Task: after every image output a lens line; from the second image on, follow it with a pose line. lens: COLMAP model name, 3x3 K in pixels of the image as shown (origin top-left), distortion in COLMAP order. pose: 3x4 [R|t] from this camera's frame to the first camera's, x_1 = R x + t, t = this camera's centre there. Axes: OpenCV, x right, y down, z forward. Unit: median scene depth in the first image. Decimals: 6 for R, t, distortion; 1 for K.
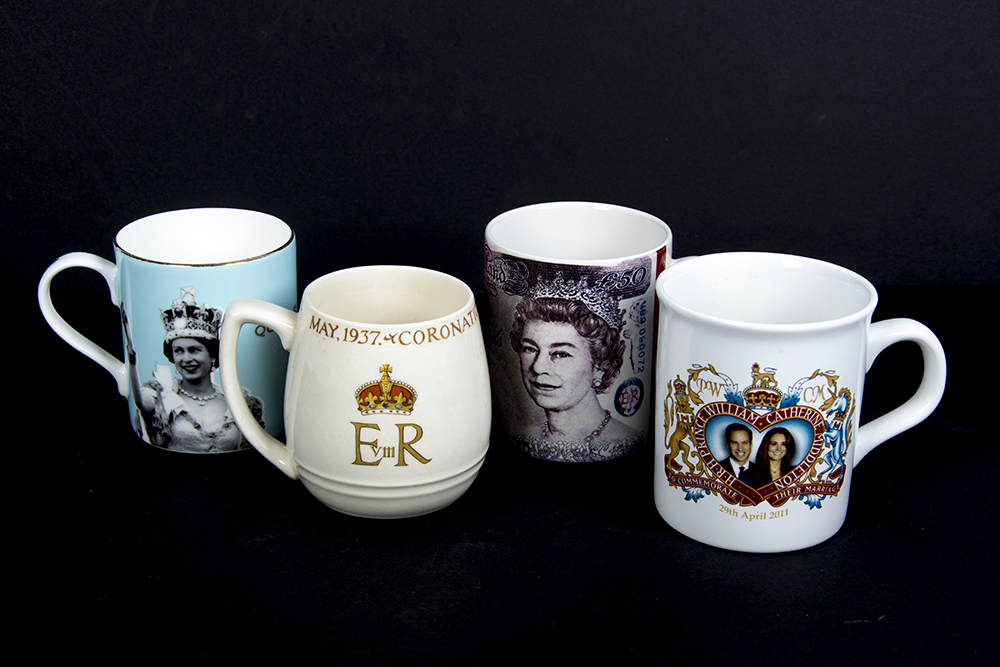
lens RADIAL K [[1683.8, 0, 497.9], [0, 1683.8, 336.0], [0, 0, 1]] dist [0.152351, 0.000000]
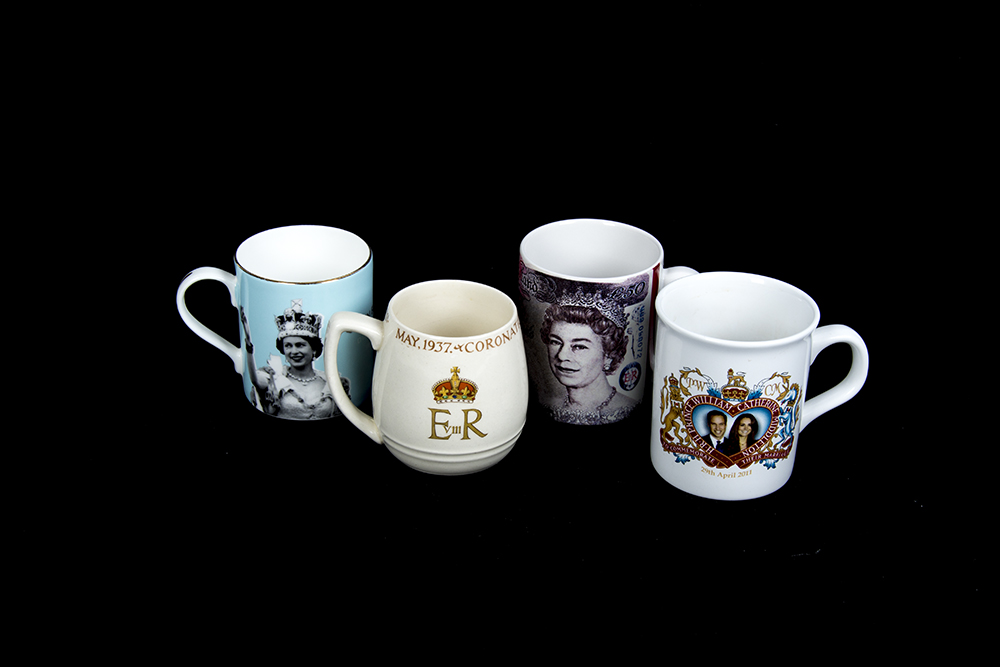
lens RADIAL K [[1683.0, 0, 498.9], [0, 1683.0, 333.8], [0, 0, 1]] dist [0.164768, 0.000000]
pose [[0.999036, -0.006601, 0.043398, -0.088557], [0.001726, 0.993772, 0.111416, -0.156165], [-0.043864, -0.111234, 0.992826, -0.323489]]
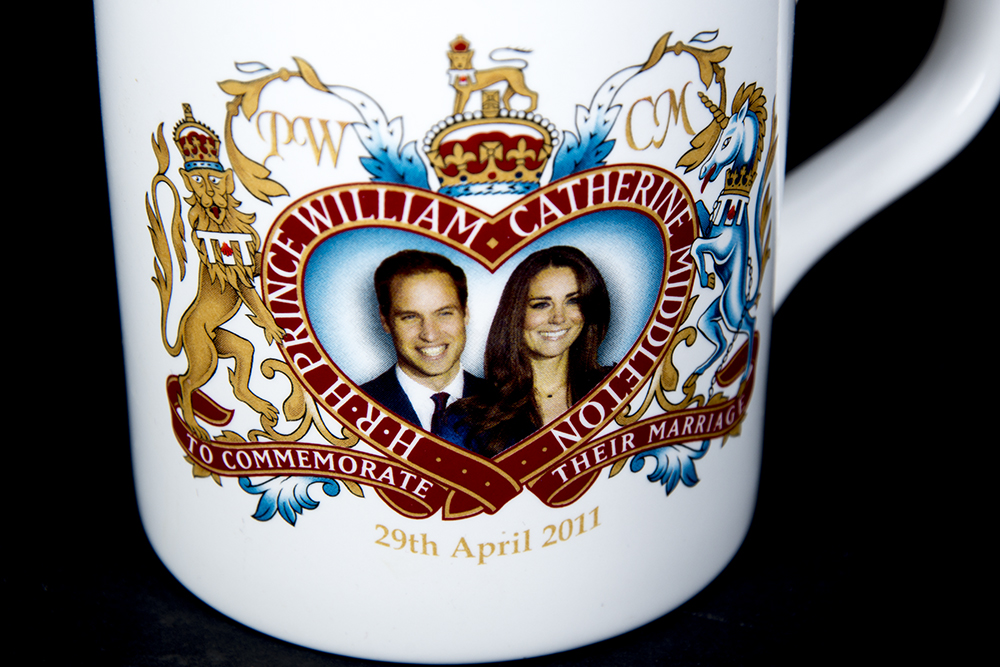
lens RADIAL K [[3508.7, 0, 507.2], [0, 3508.7, 335.0], [0, 0, 1]] dist [0.439546, 0.000000]
pose [[0.965555, -0.131477, 0.224538, 0.019907], [0.104000, 0.986026, 0.130143, -0.010174], [-0.238511, -0.102308, 0.965736, 0.401695]]
